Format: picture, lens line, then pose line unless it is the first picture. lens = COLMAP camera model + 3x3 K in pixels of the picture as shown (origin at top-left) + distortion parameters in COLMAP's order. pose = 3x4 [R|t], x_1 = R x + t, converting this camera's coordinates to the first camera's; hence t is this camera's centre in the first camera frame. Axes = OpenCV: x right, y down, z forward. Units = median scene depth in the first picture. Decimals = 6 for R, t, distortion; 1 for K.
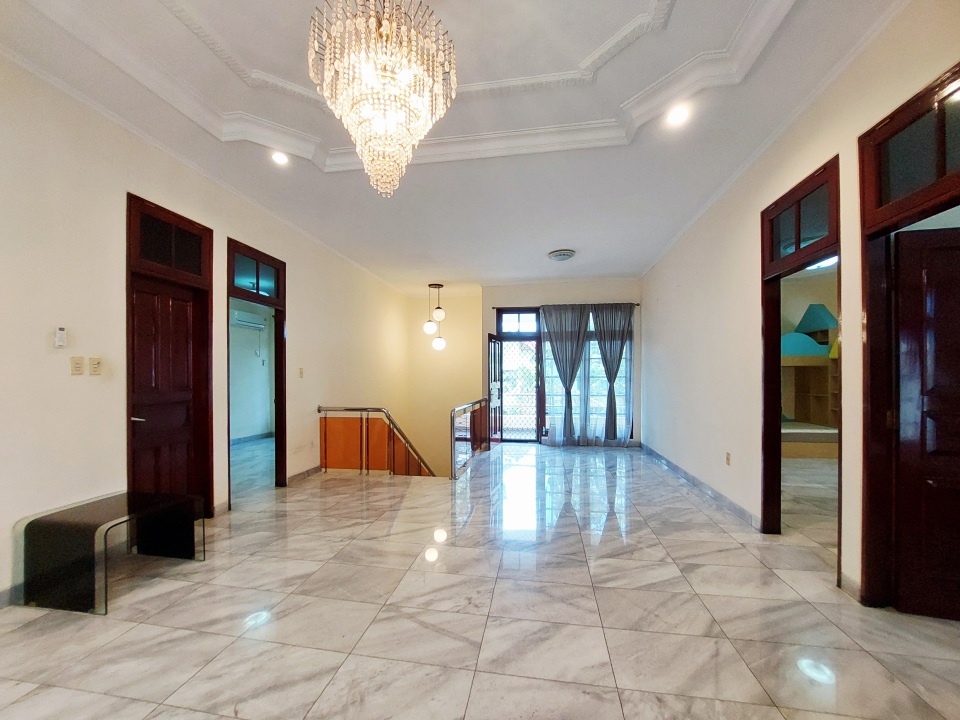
lens RADIAL K [[382.1, 0, 477.5], [0, 382.1, 377.2], [0, 0, 1]] dist [-0.015408, 0.000295]
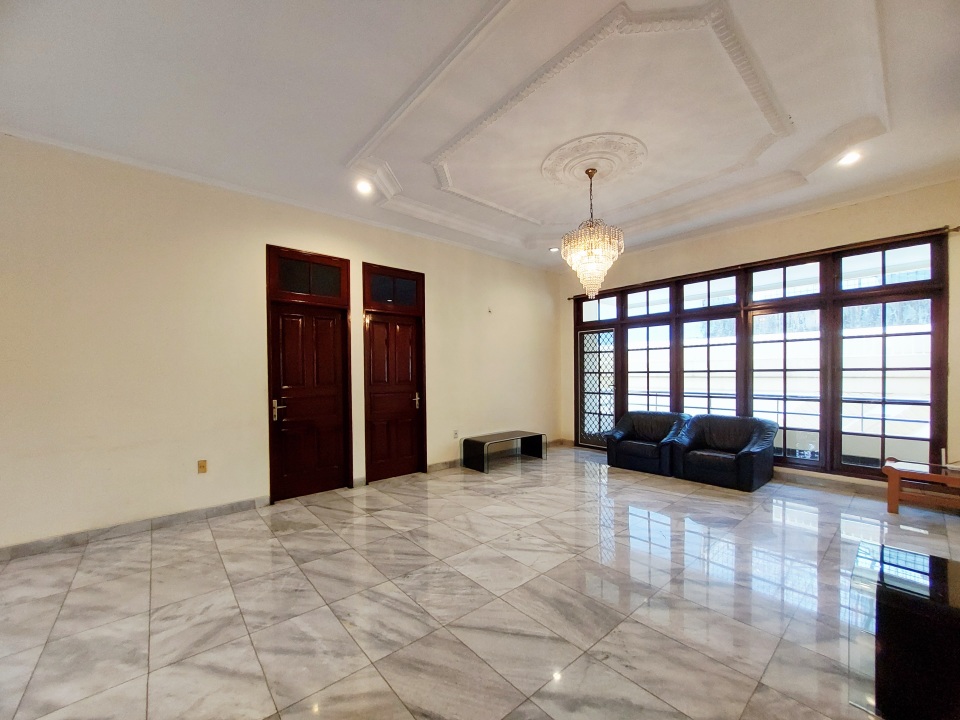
lens RADIAL K [[382.1, 0, 477.5], [0, 382.1, 377.2], [0, 0, 1]] dist [-0.015408, 0.000295]
pose [[-0.768146, 0.001264, 0.640274, -0.250115], [0.011469, 0.999865, 0.011786, -0.005945], [-0.640173, 0.016397, -0.768056, 0.678733]]
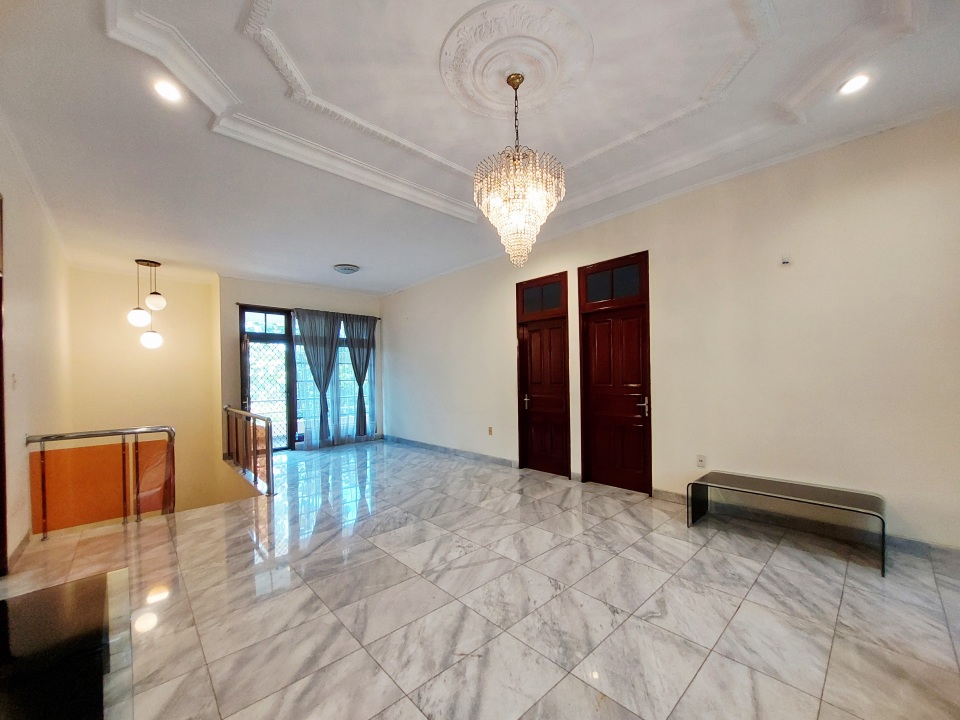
lens RADIAL K [[382.1, 0, 477.5], [0, 382.1, 377.2], [0, 0, 1]] dist [-0.015408, 0.000295]
pose [[0.608930, -0.010016, 0.793160, -0.332348], [0.015255, 0.999883, 0.000914, -0.005380], [-0.793077, 0.011543, 0.609012, 0.037826]]
